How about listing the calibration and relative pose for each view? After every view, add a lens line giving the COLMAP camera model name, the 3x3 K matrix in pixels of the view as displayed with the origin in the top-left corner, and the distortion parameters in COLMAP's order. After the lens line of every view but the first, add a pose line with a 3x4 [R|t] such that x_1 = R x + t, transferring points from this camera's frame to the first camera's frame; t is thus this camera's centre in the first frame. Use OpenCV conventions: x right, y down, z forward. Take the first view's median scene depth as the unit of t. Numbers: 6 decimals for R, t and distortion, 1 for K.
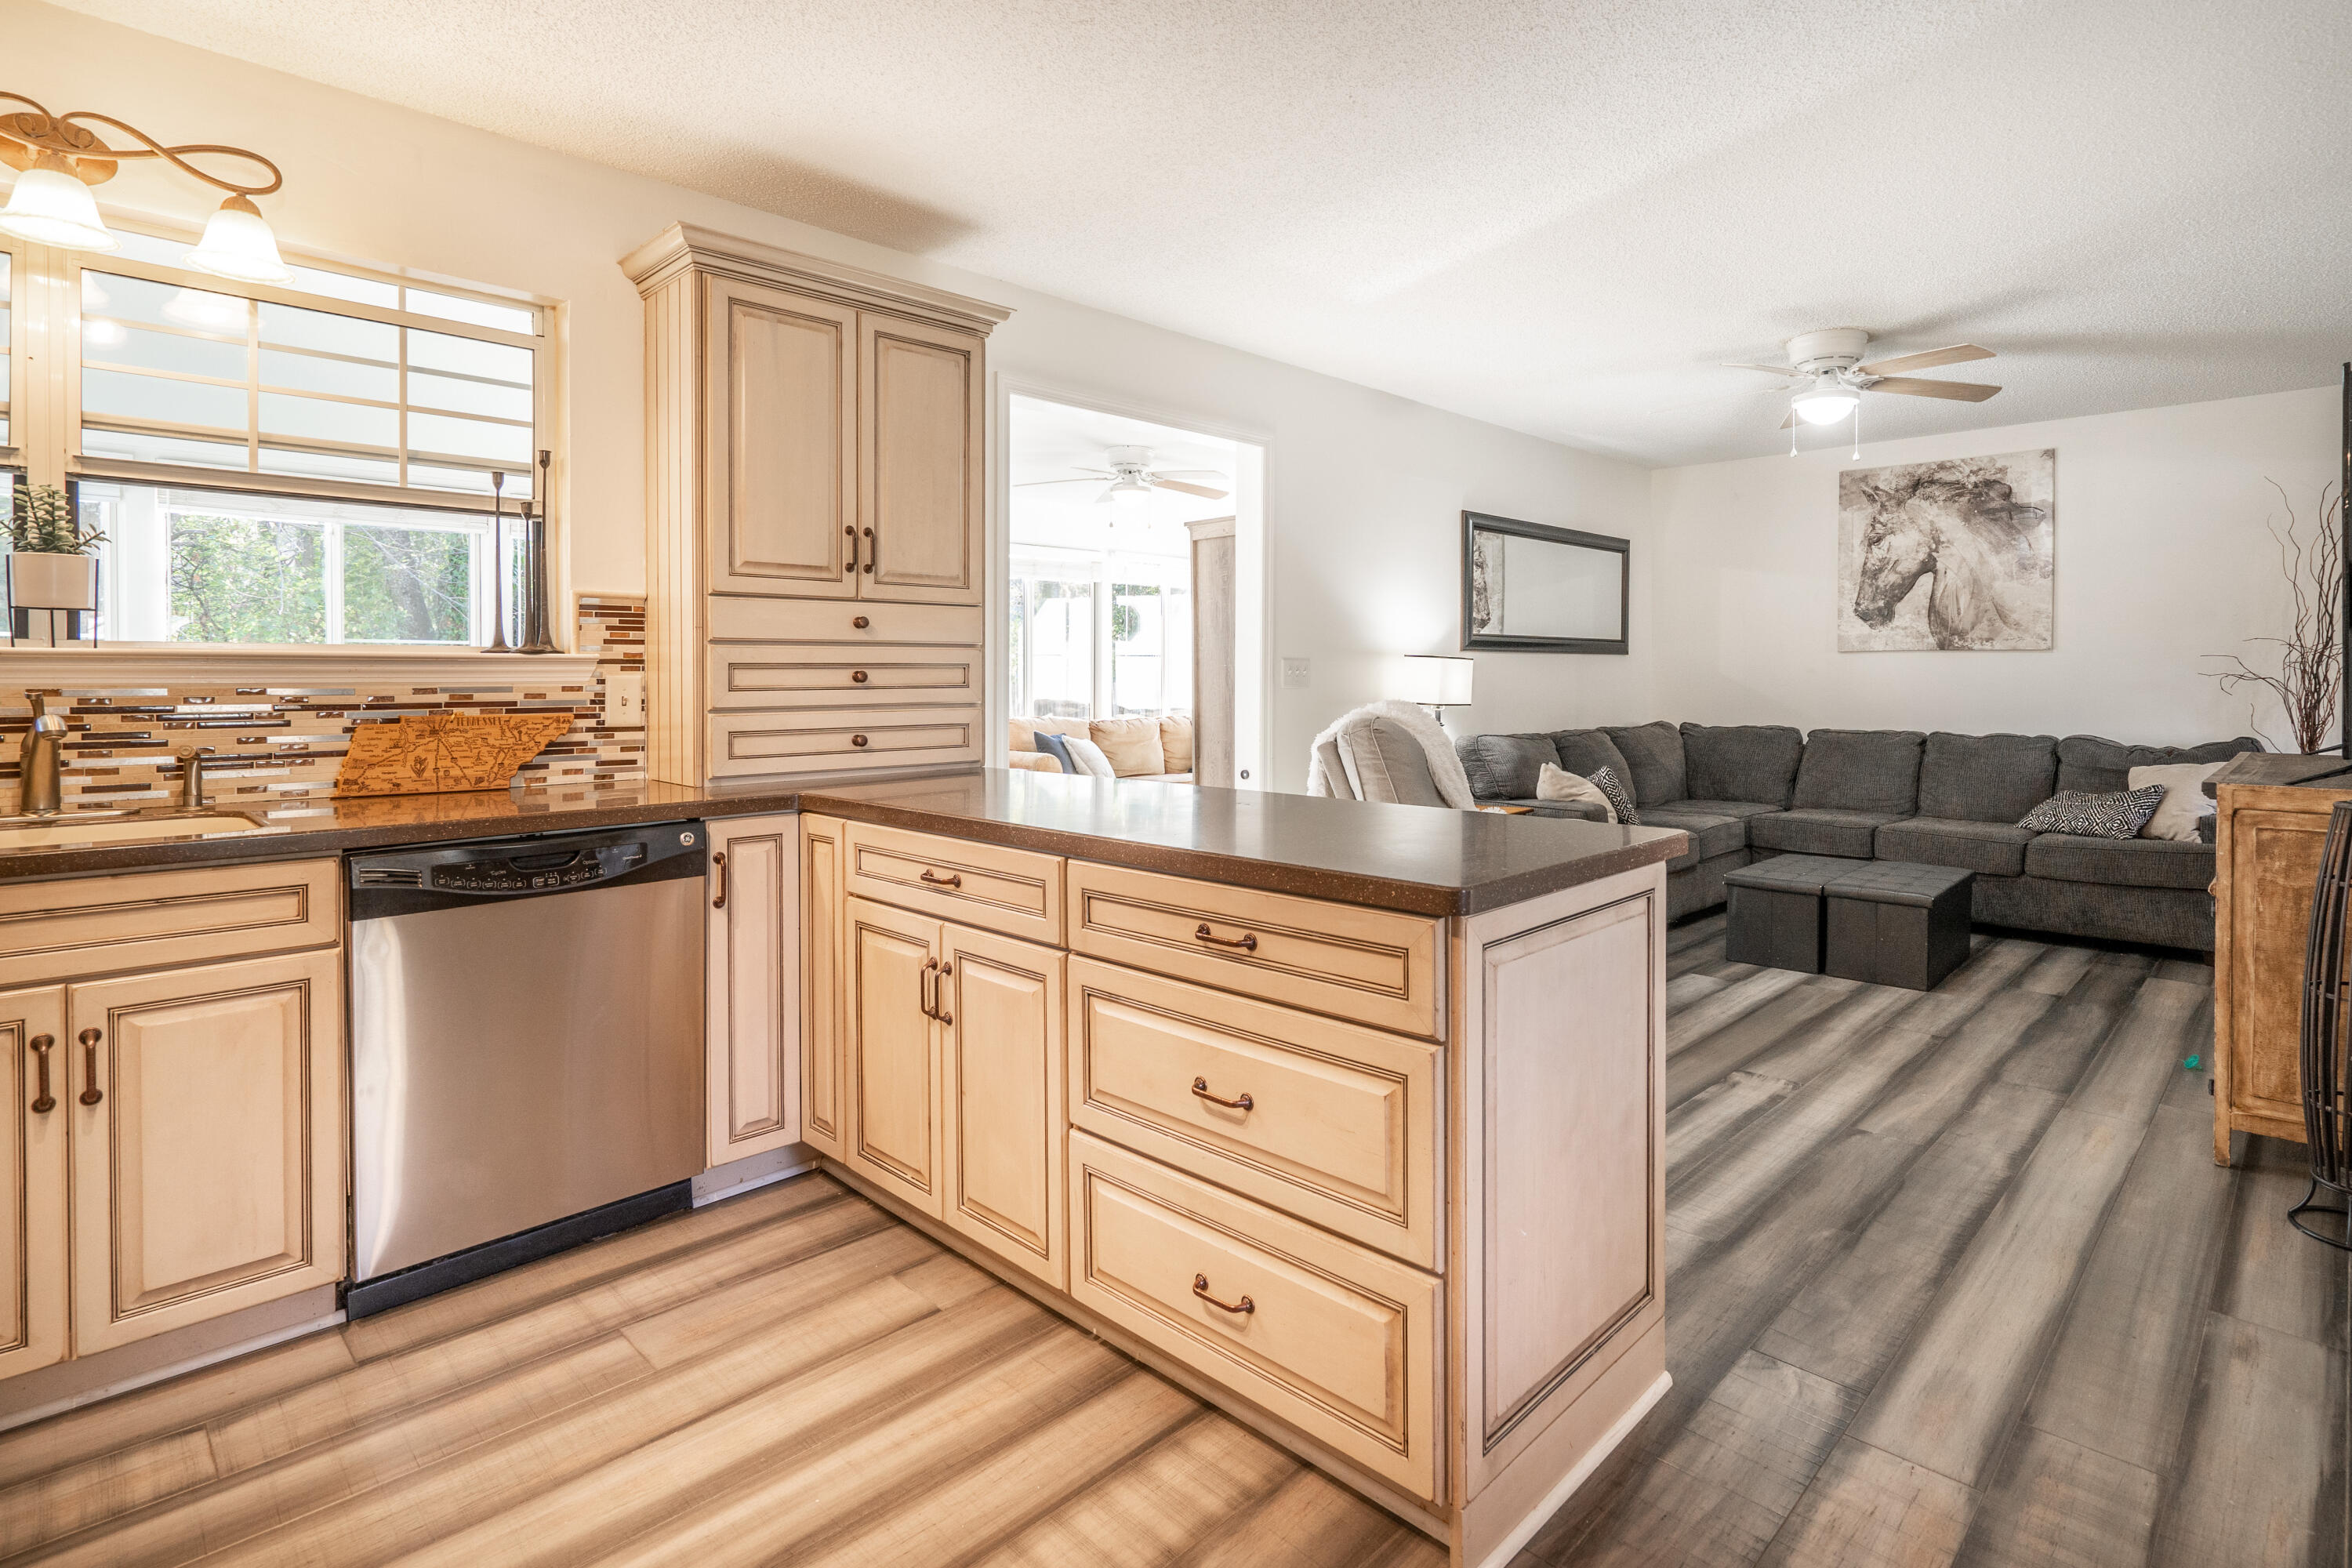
lens RADIAL K [[1174.8, 0, 1261.6], [0, 1174.8, 684.1], [0, 0, 1]] dist [-0.004743, 0.002921]
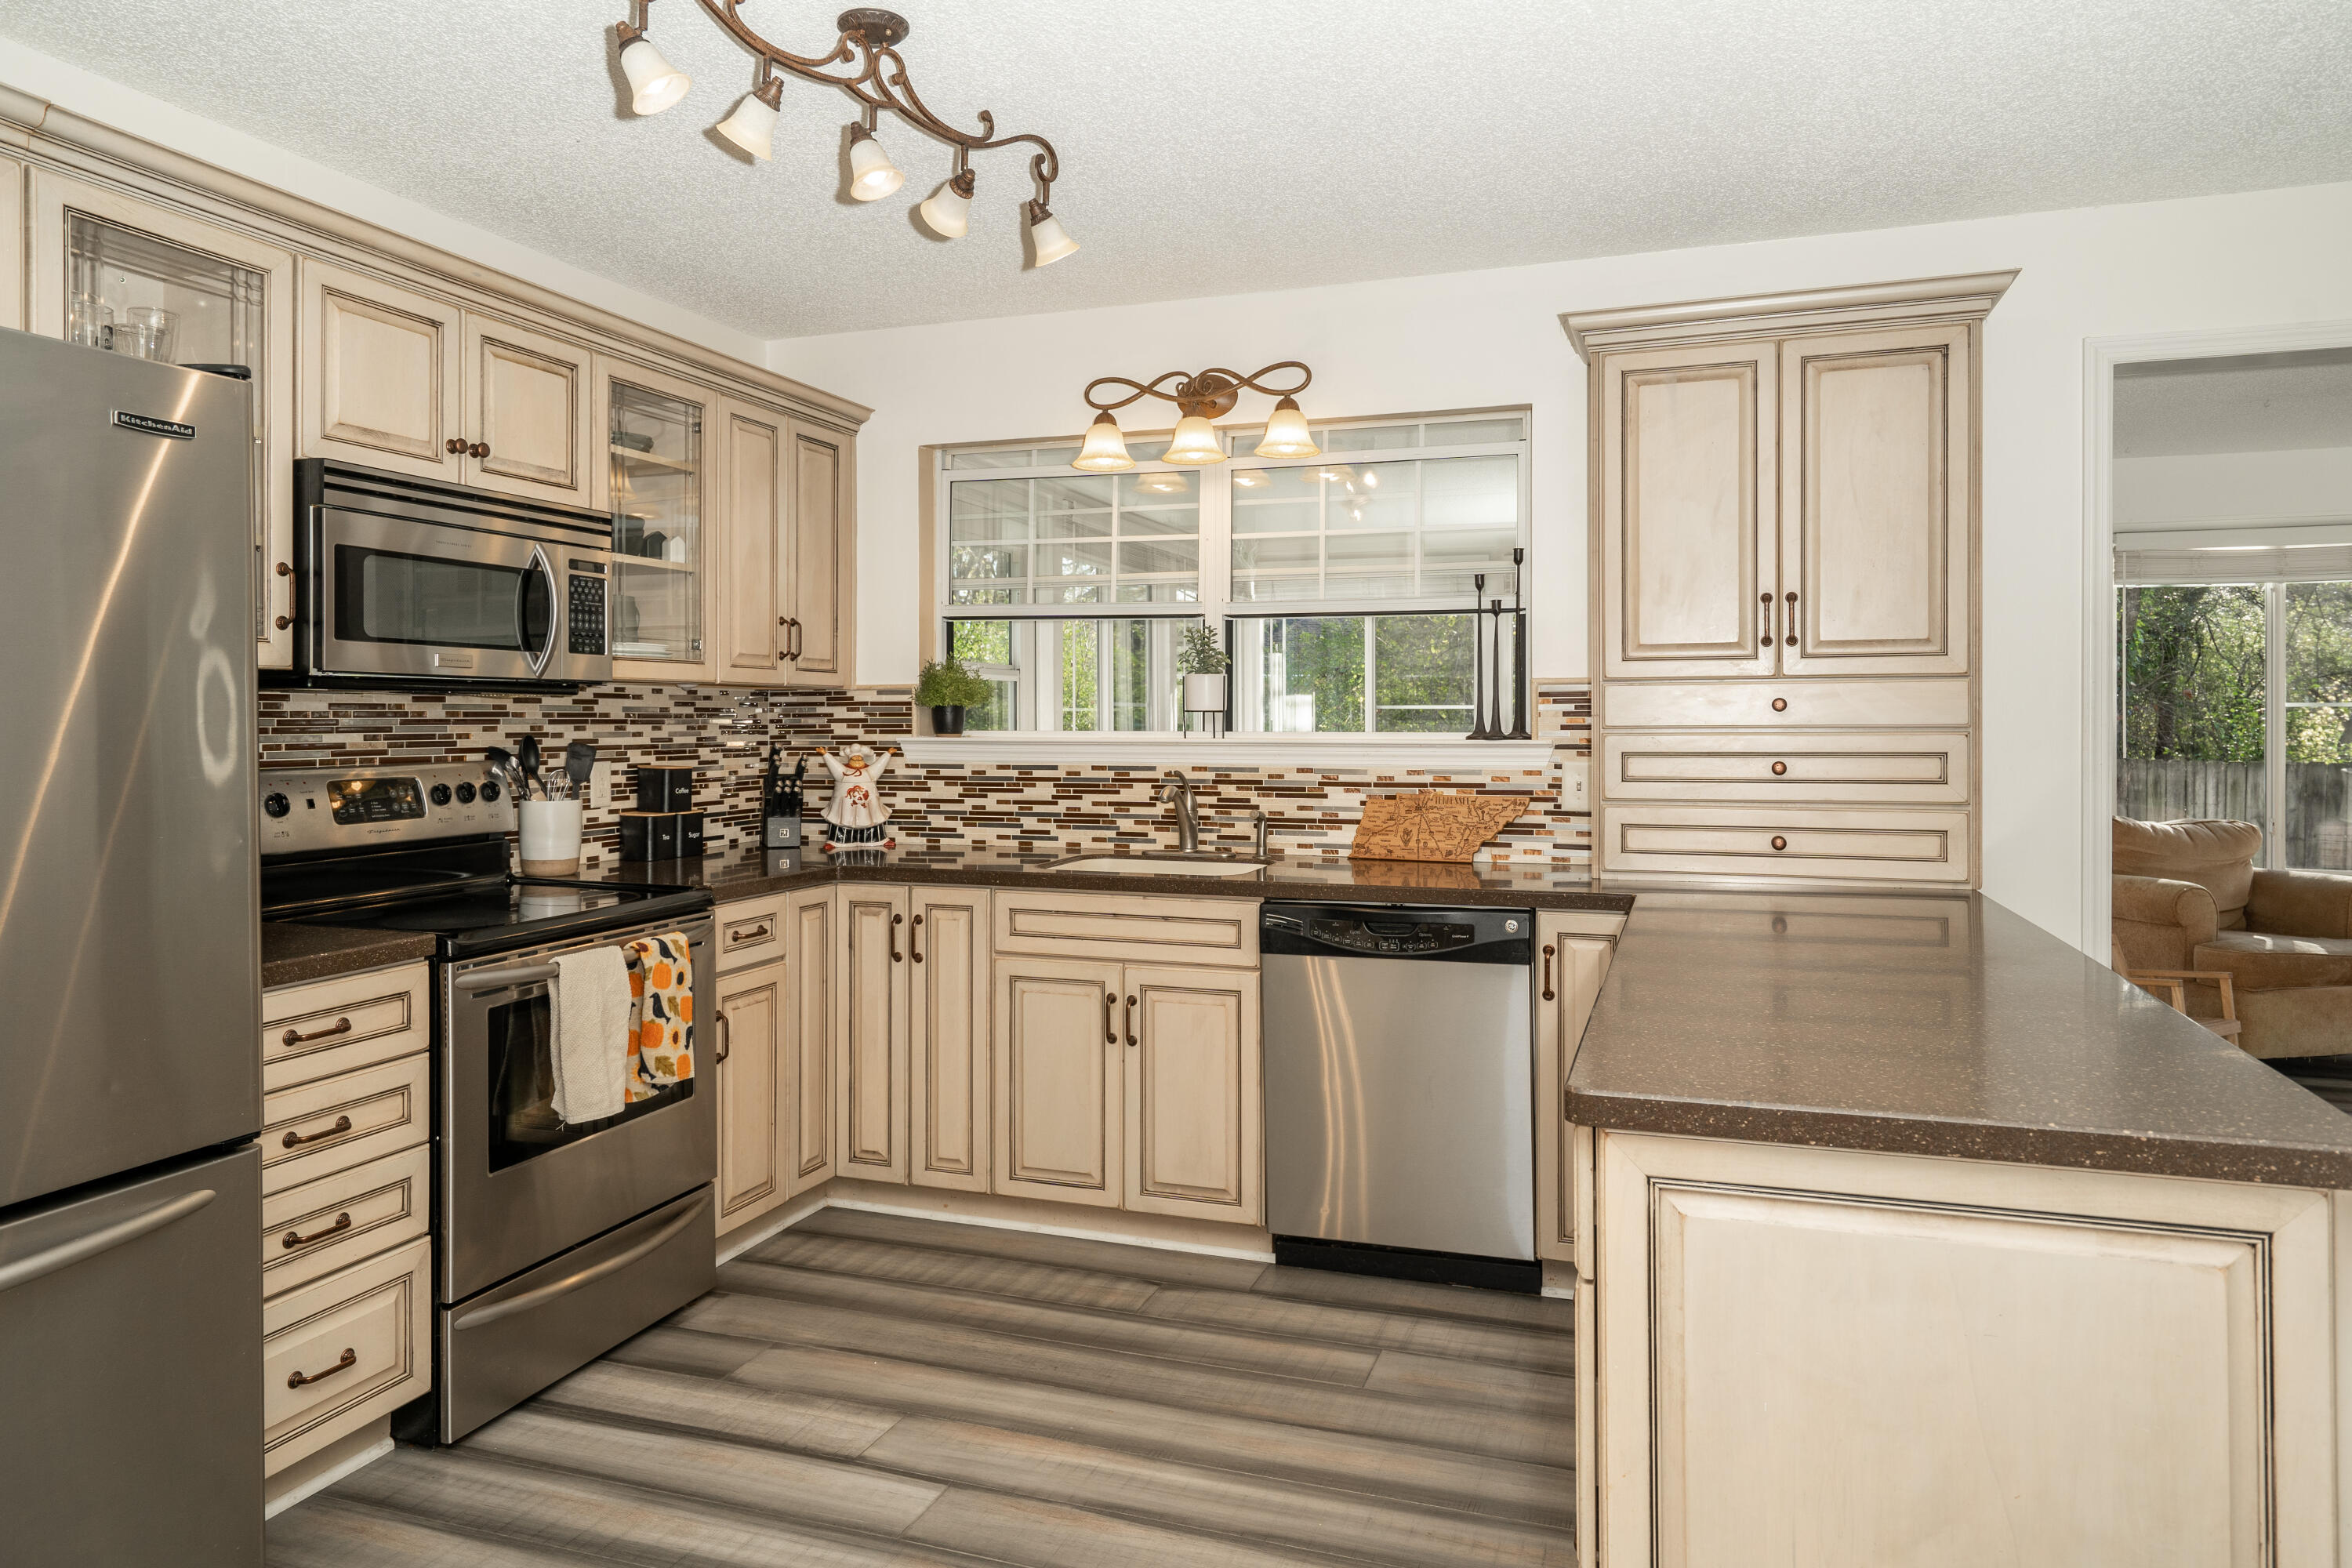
lens RADIAL K [[1472.6, 0, 1167.0], [0, 1472.6, 716.1], [0, 0, 1]] dist [0.010504, 0.001776]
pose [[0.404906, -0.004732, -0.914346, 0.474771], [-0.008056, 0.999929, -0.008743, -0.032134], [0.914323, 0.010906, 0.404839, 0.163008]]
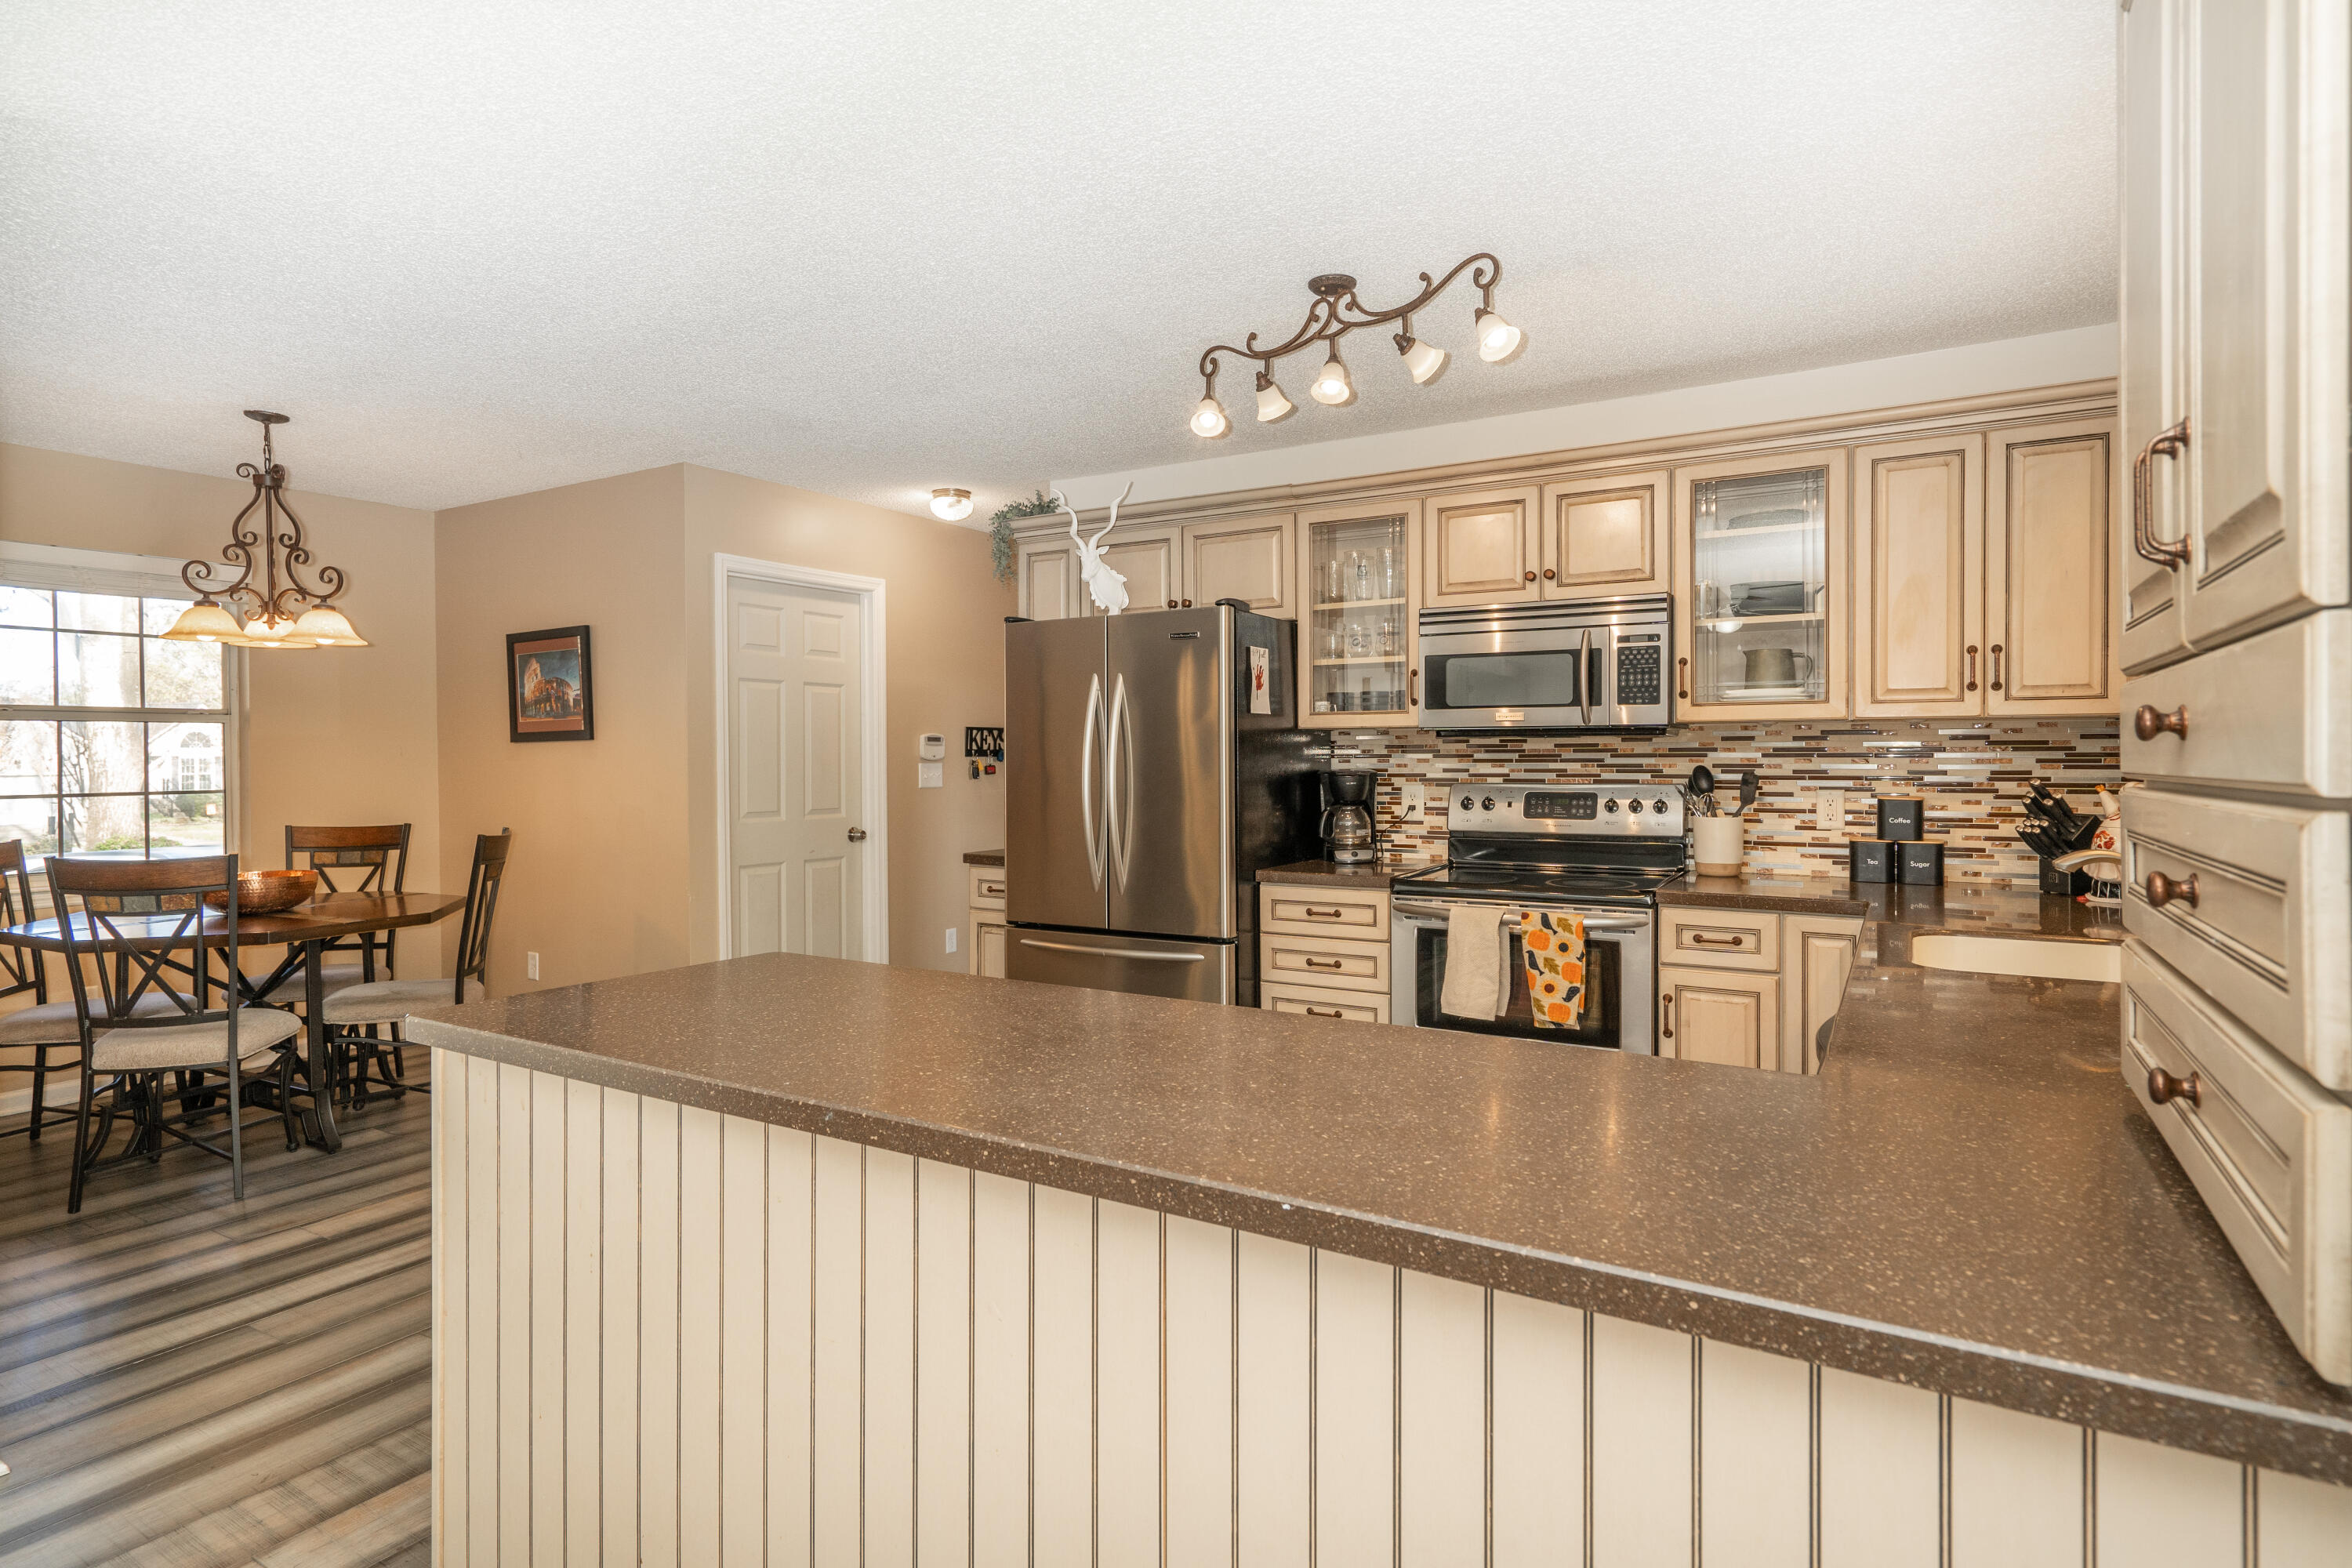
lens RADIAL K [[1224.1, 0, 1189.1], [0, 1224.1, 753.0], [0, 0, 1]] dist [-0.004840, 0.000369]
pose [[-0.974481, 0.000298, -0.224468, -0.006174], [-0.001488, 0.999969, 0.007790, -0.045494], [0.224463, 0.007925, -0.974450, 1.303869]]
